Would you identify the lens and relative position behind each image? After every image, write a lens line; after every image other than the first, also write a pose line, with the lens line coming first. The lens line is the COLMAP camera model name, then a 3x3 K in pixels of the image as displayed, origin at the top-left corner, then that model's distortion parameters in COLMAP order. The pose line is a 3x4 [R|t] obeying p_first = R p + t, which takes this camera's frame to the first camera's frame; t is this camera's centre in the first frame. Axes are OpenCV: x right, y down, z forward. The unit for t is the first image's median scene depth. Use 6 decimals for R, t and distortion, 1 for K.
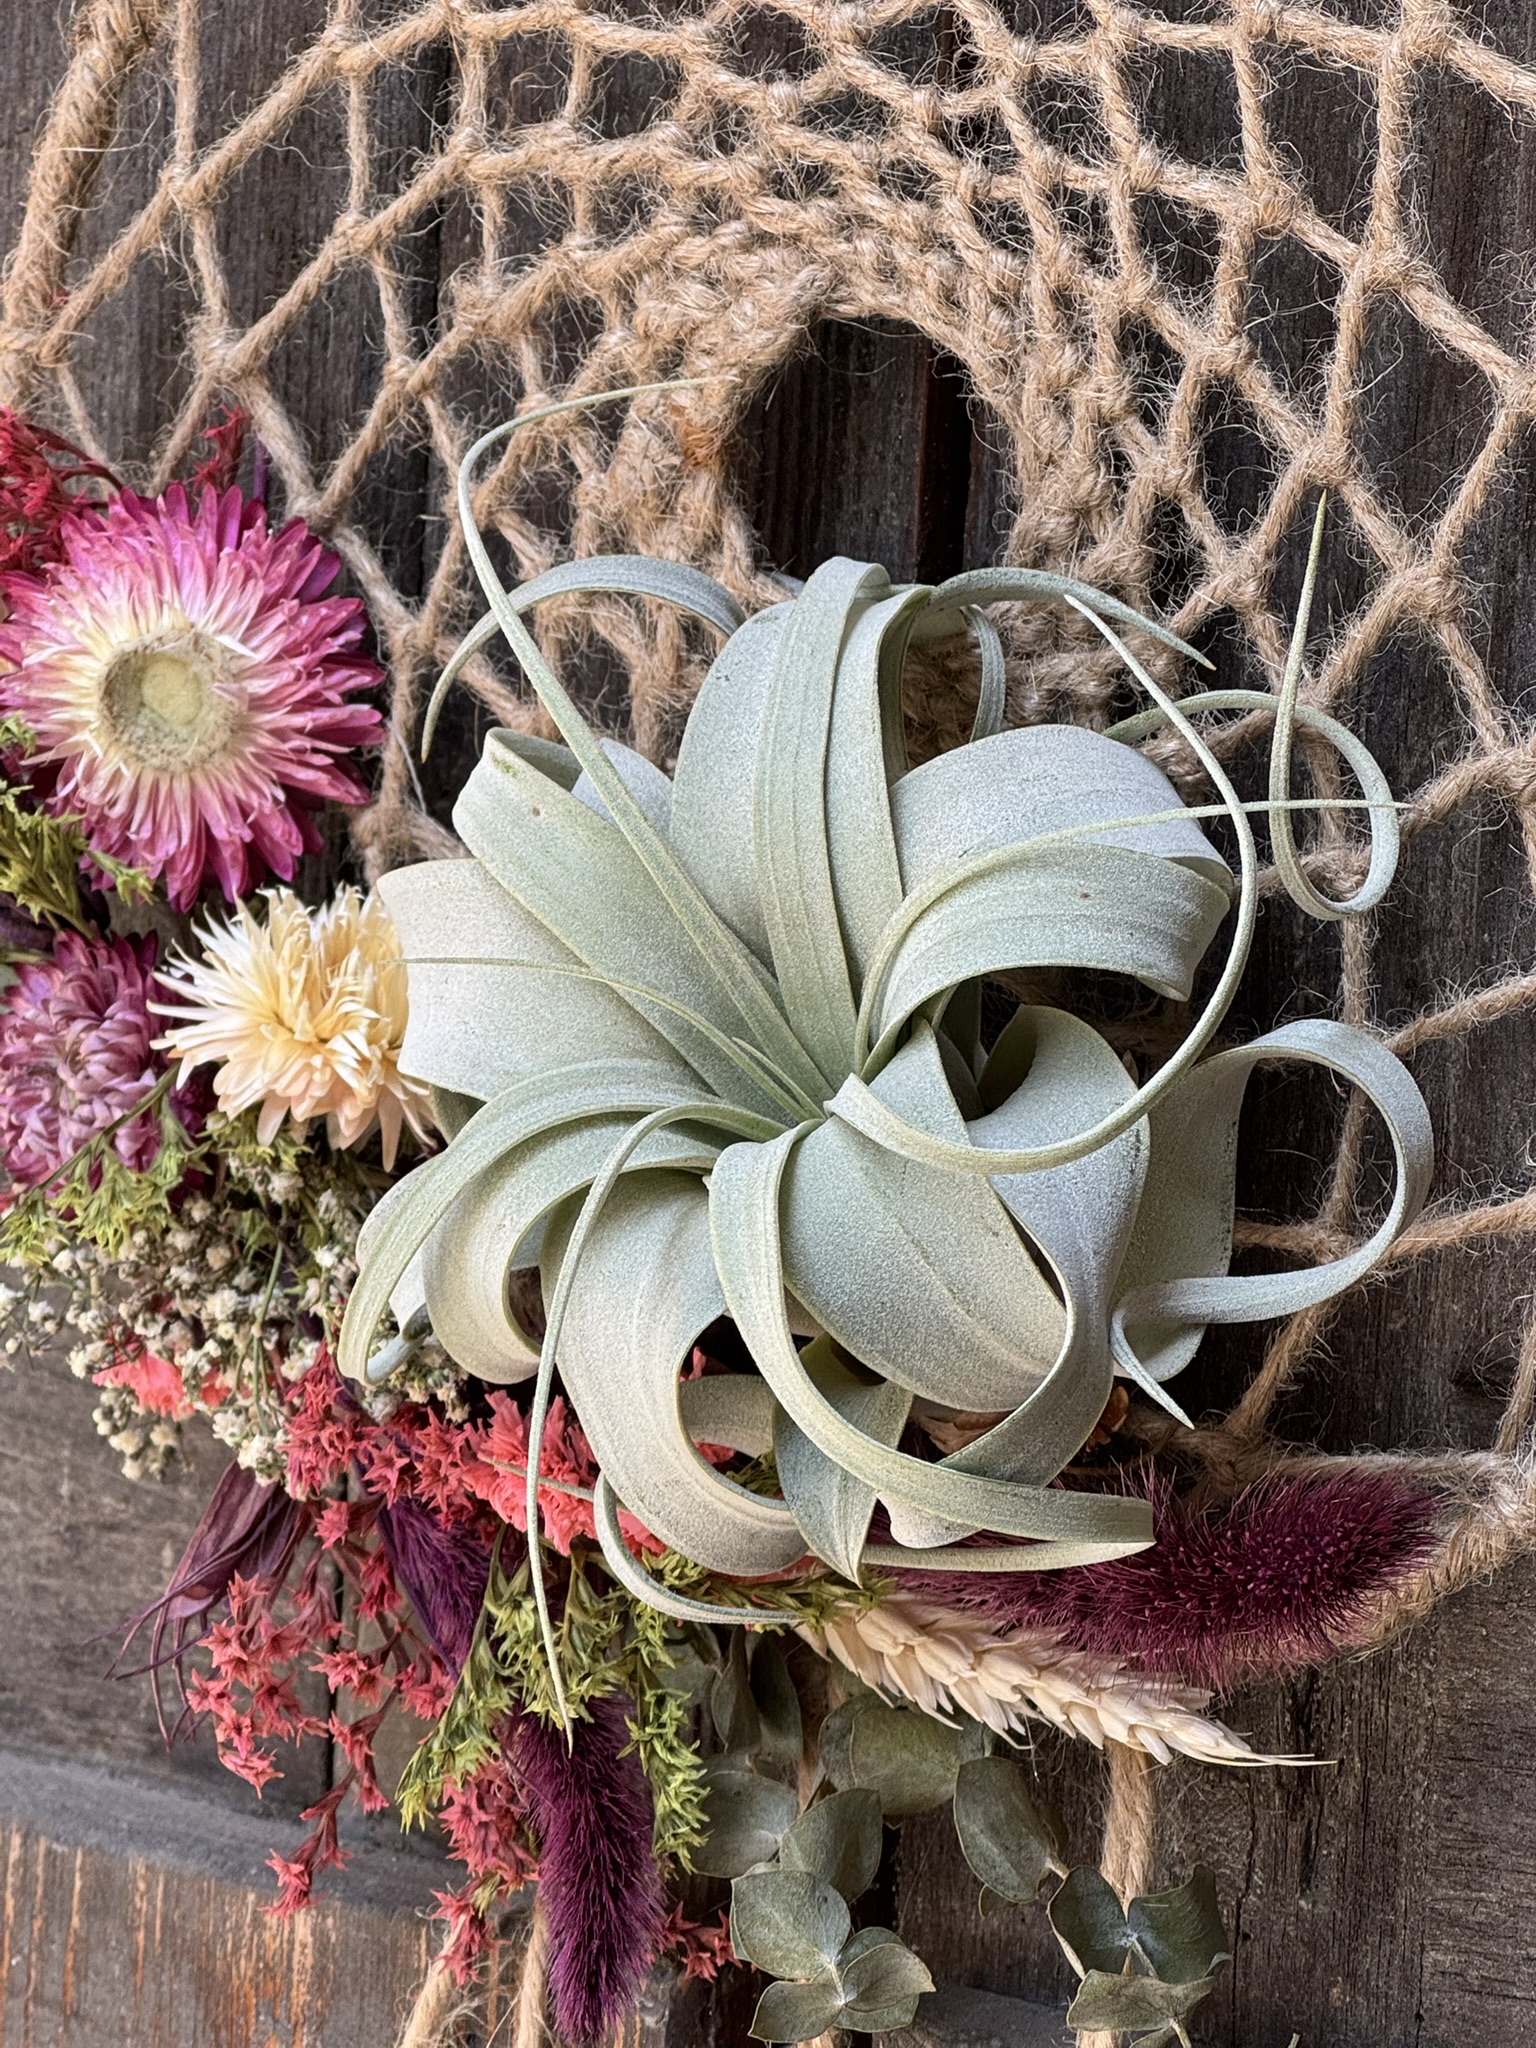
lens RADIAL K [[5520.4, 0, 767.8], [0, 5520.4, 1012.1], [0, 0, 1]] dist [0.149347, 0.000000]
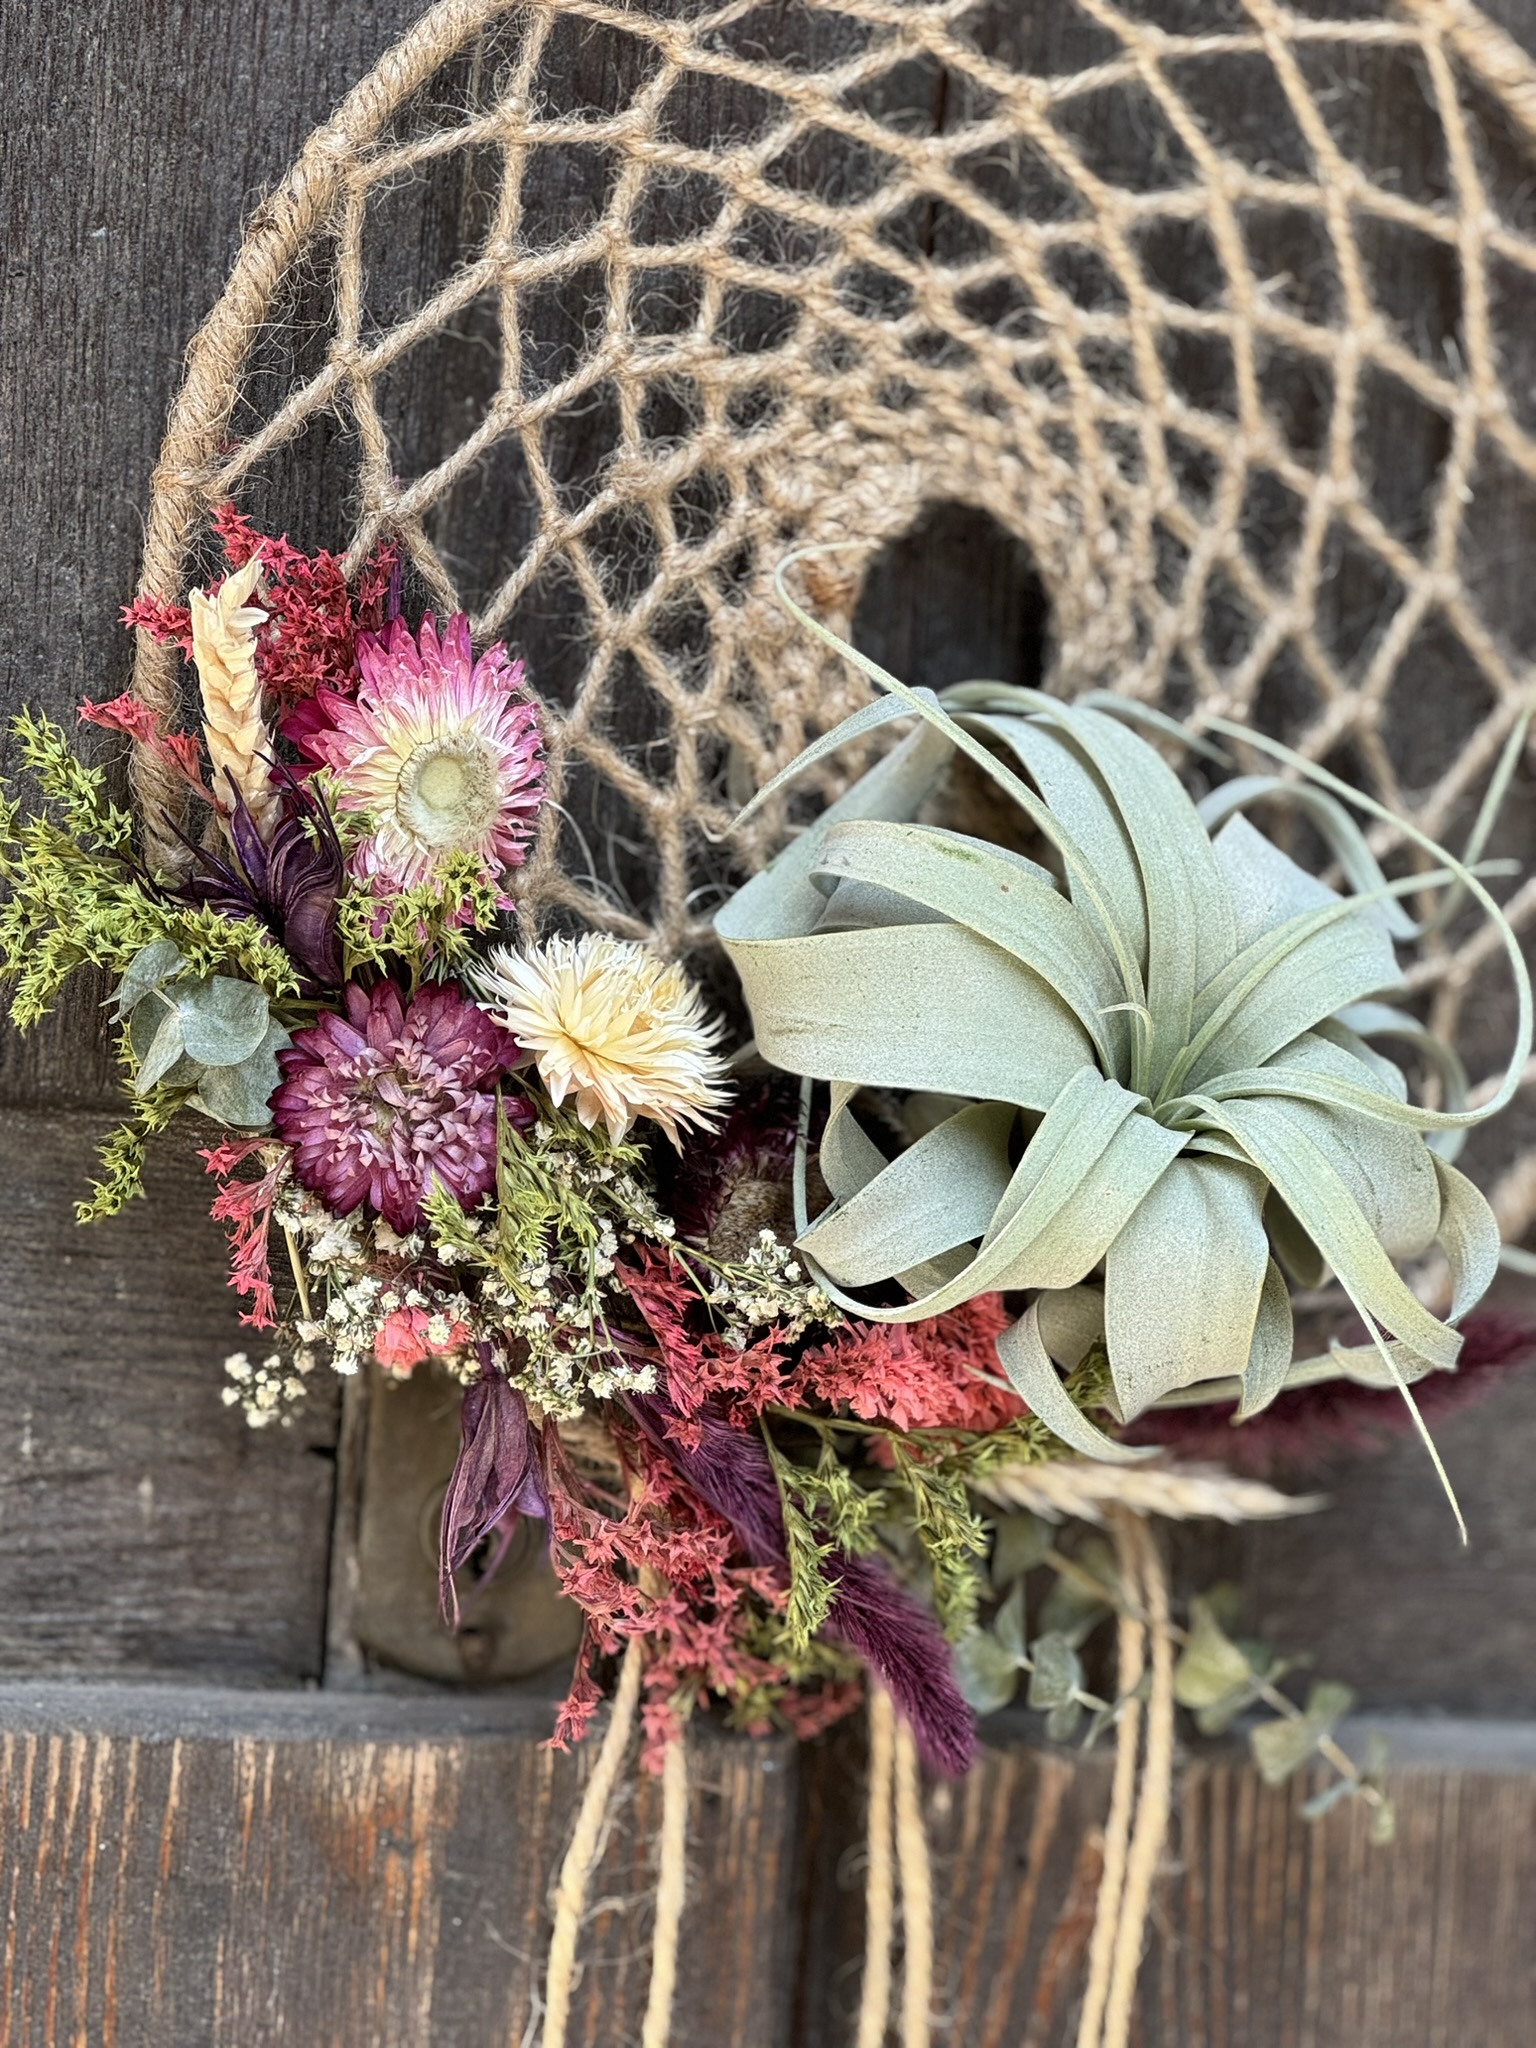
lens RADIAL K [[5520.4, 0, 713.1], [0, 5520.4, 1081.4], [0, 0, 1]] dist [0.149347, 0.000000]
pose [[0.630134, -0.073355, 0.773014, -1.060746], [0.018393, 0.996658, 0.079584, -0.091521], [-0.776268, -0.035930, 0.629378, 0.182850]]
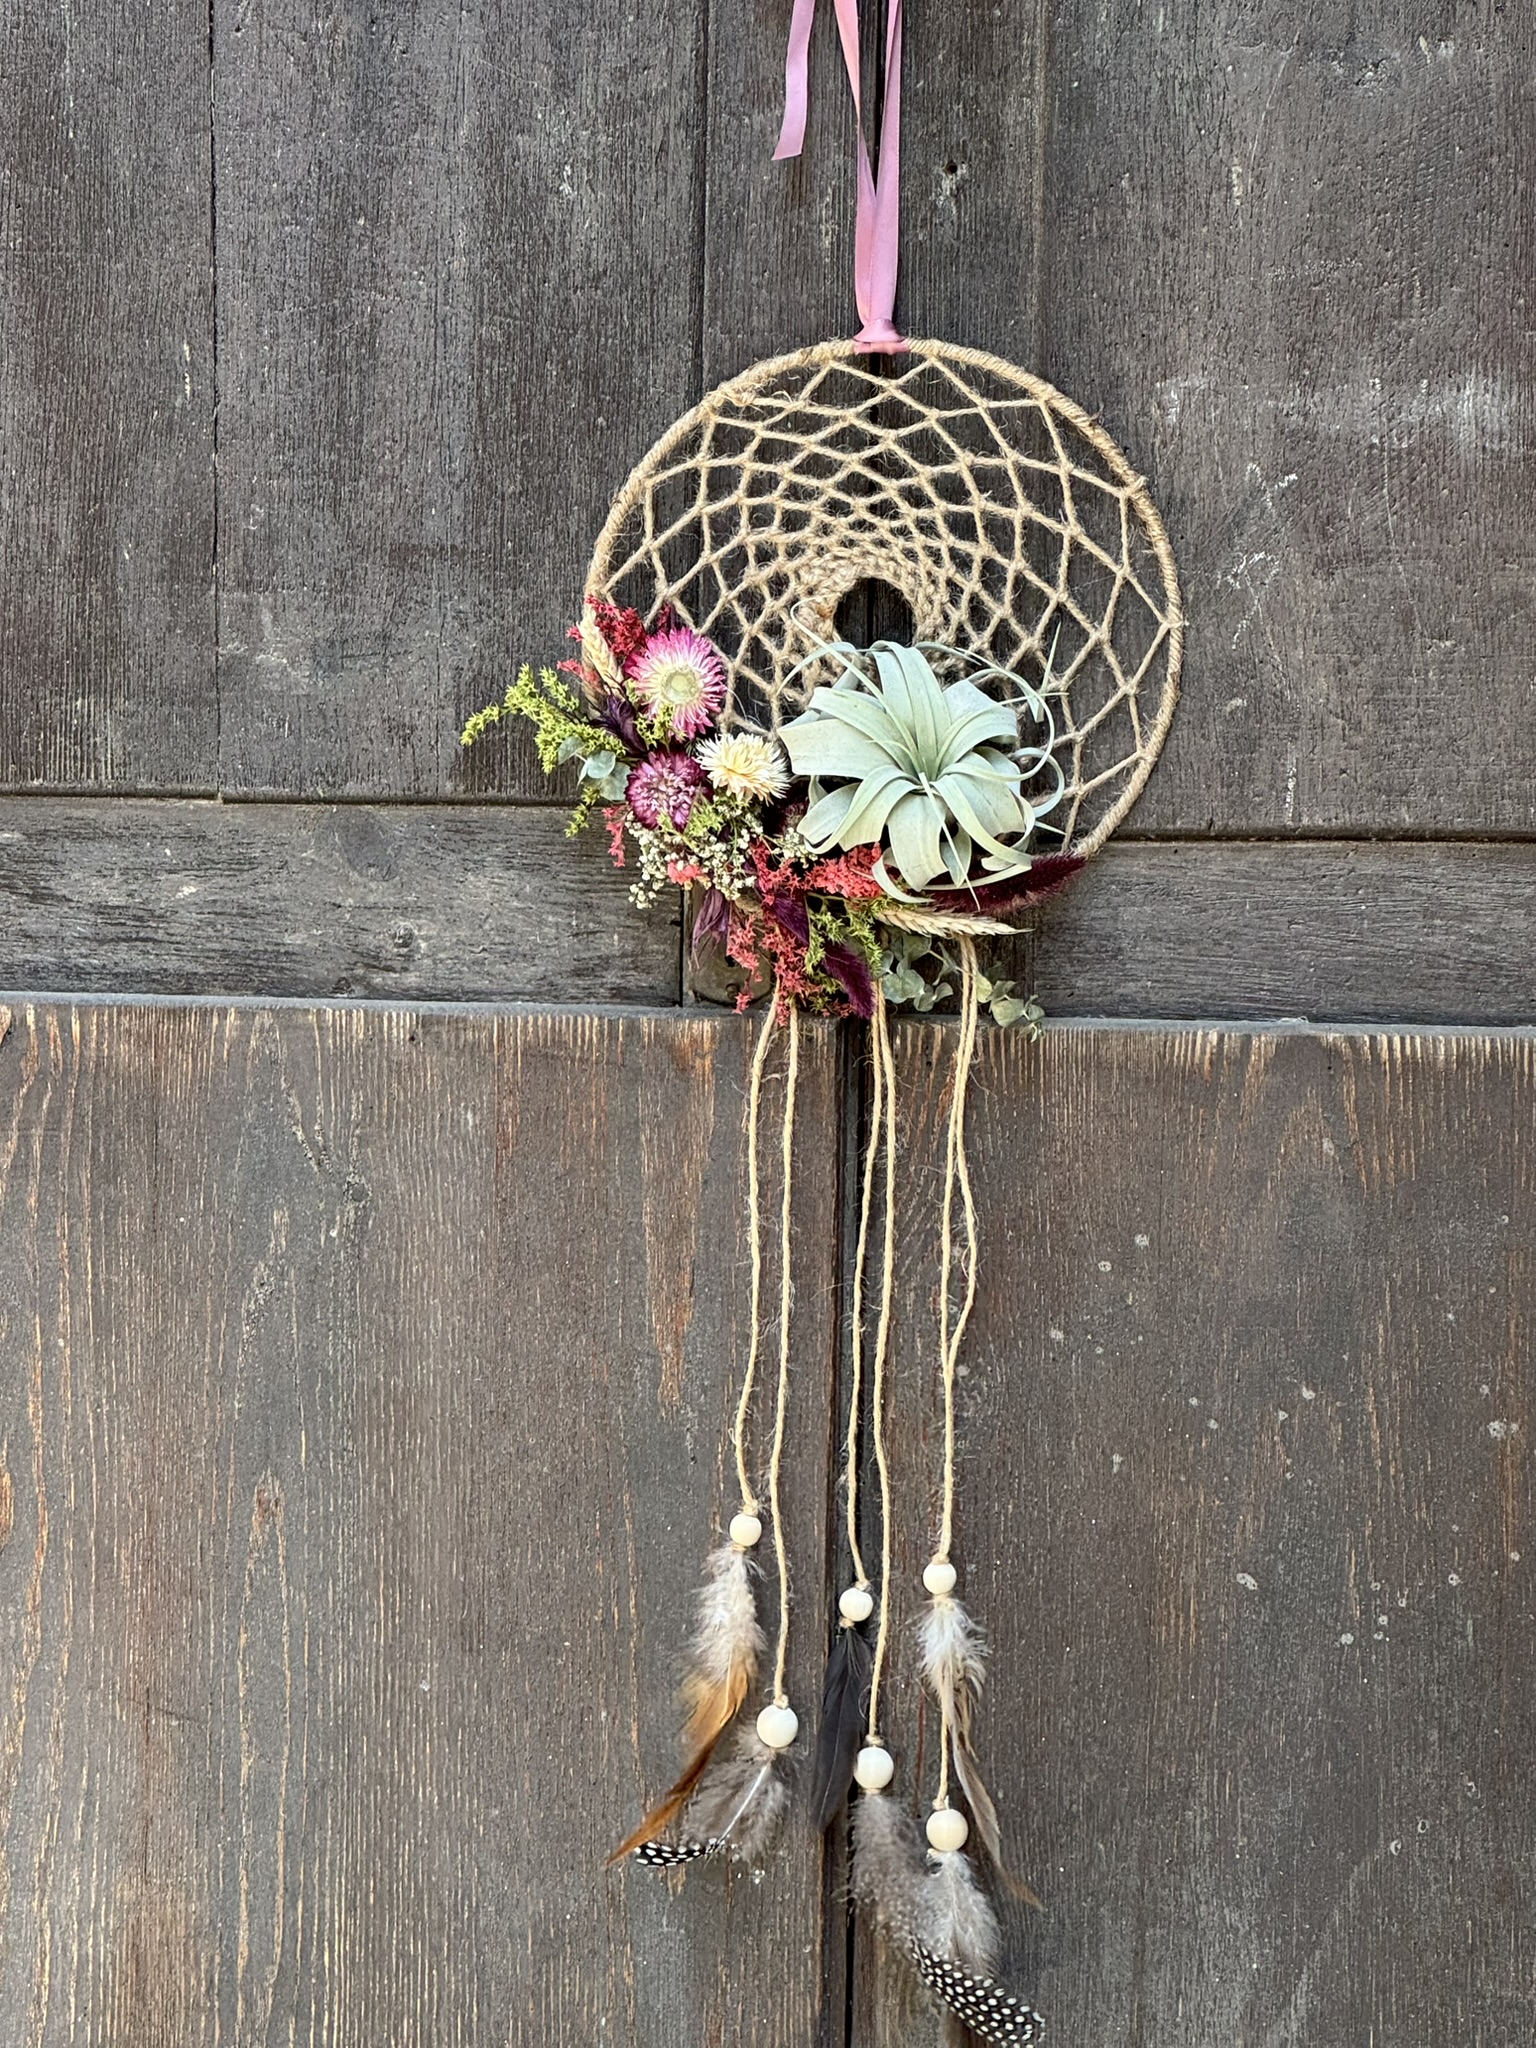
lens RADIAL K [[5520.4, 0, 770.6], [0, 5520.4, 1026.2], [0, 0, 1]] dist [0.149347, 0.000000]
pose [[0.842426, -0.067825, 0.534526, -2.096038], [0.071221, 0.997358, 0.014308, 0.124590], [-0.534084, 0.026016, 0.845031, -2.188065]]
